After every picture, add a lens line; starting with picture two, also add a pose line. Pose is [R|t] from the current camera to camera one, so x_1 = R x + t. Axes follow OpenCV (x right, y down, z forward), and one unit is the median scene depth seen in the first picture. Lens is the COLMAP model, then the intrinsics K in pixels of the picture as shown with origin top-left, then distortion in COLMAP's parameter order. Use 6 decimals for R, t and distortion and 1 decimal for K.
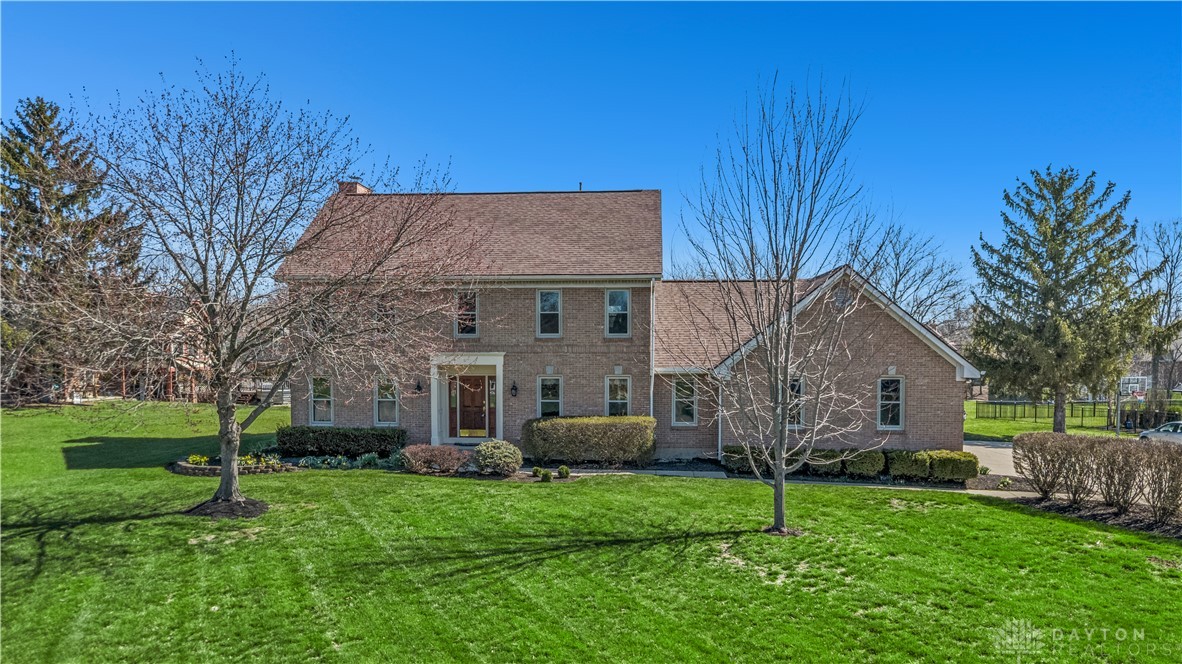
lens RADIAL K [[878.1, 0, 591.0], [0, 878.1, 332.0], [0, 0, 1]] dist [0.013402, -0.037641]
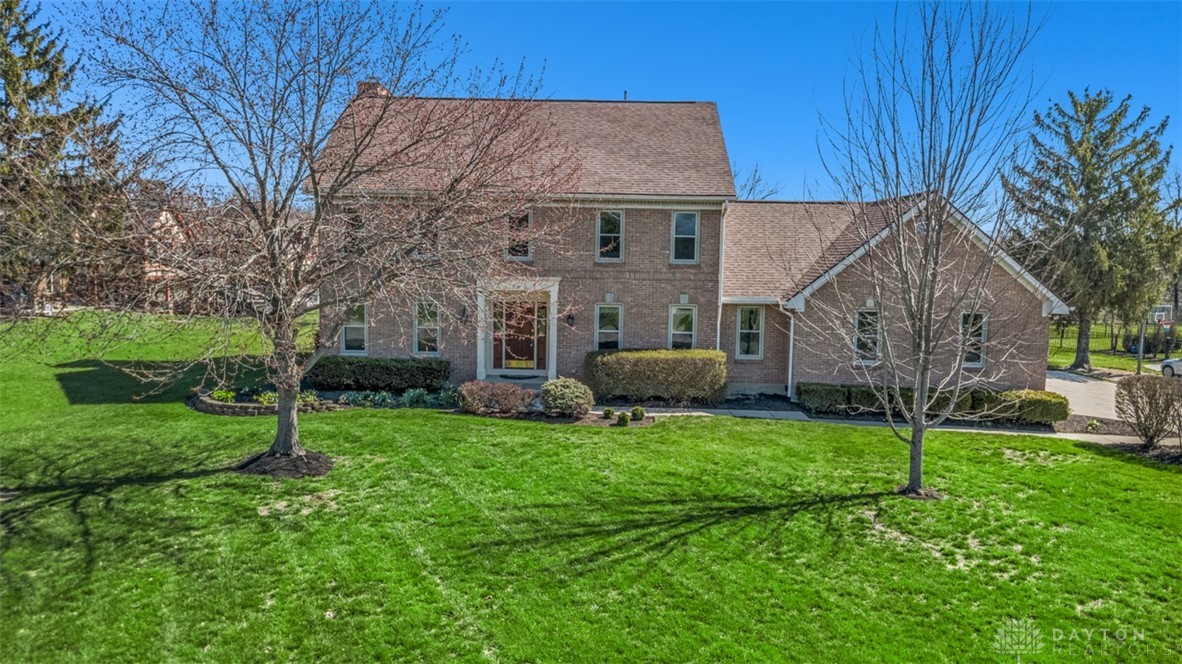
lens RADIAL K [[870.1, 0, 593.1], [0, 870.1, 272.9], [0, 0, 1]] dist [-0.002266, -0.002709]
pose [[0.998052, 0.016889, 0.060053, -0.133905], [-0.019384, 0.998962, 0.041220, -0.022239], [-0.059294, -0.042303, 0.997344, 0.109796]]
